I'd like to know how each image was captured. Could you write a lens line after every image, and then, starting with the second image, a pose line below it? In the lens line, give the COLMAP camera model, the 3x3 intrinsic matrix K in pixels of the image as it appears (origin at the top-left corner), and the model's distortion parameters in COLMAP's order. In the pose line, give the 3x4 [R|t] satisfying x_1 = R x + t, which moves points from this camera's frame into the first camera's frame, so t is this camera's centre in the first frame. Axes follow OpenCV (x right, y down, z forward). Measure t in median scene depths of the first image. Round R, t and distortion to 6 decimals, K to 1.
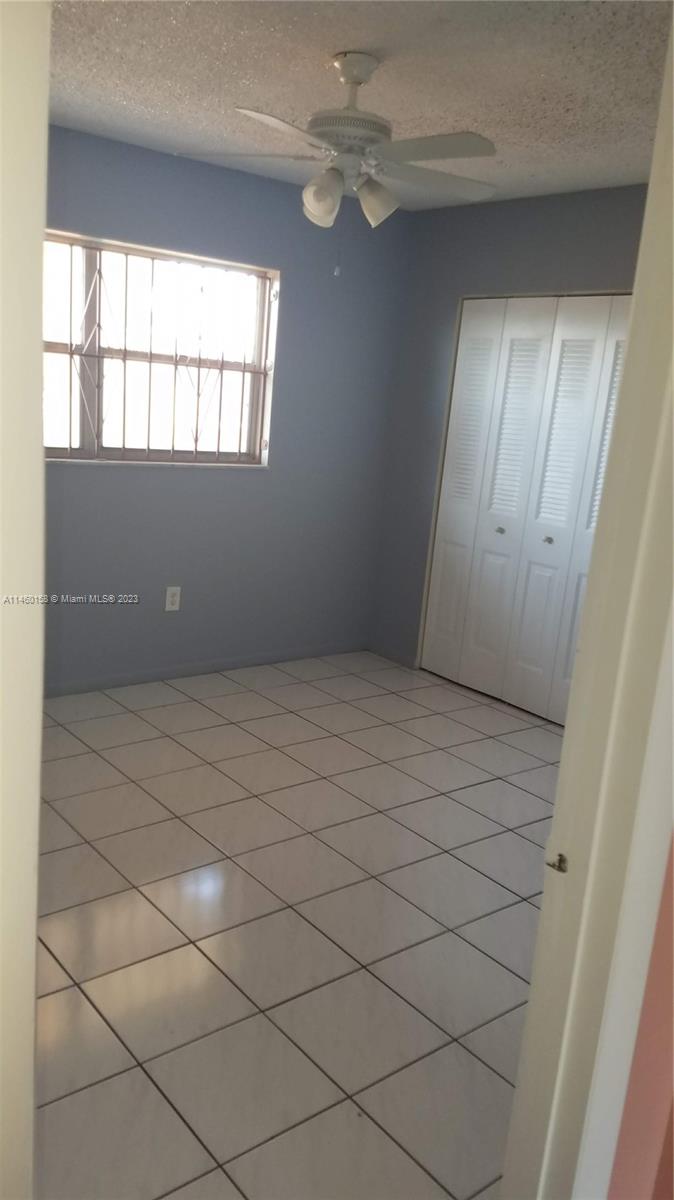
lens RADIAL K [[930.6, 0, 339.5], [0, 930.6, 603.4], [0, 0, 1]] dist [0.094006, -0.002628]
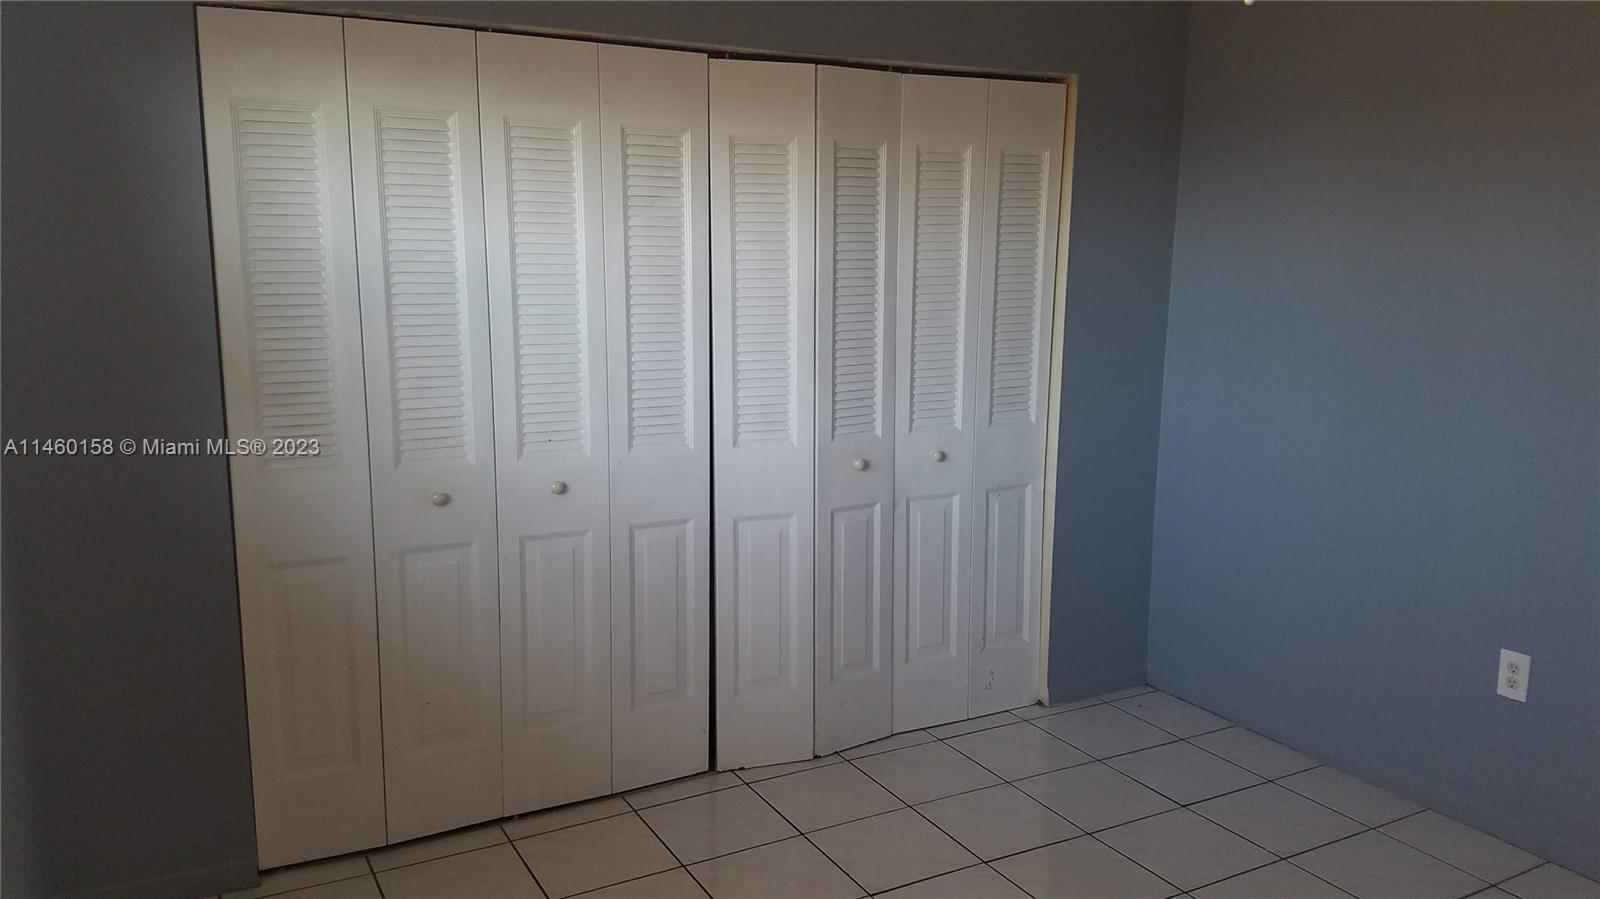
lens RADIAL K [[1240.8, 0, 804.1], [0, 1240.8, 445.1], [0, 0, 1]] dist [0.094006, -0.002628]
pose [[0.179932, -0.245062, 0.952664, -0.409147], [0.217948, 0.954332, 0.204326, -0.198038], [-0.959231, 0.170866, 0.225126, 0.669967]]
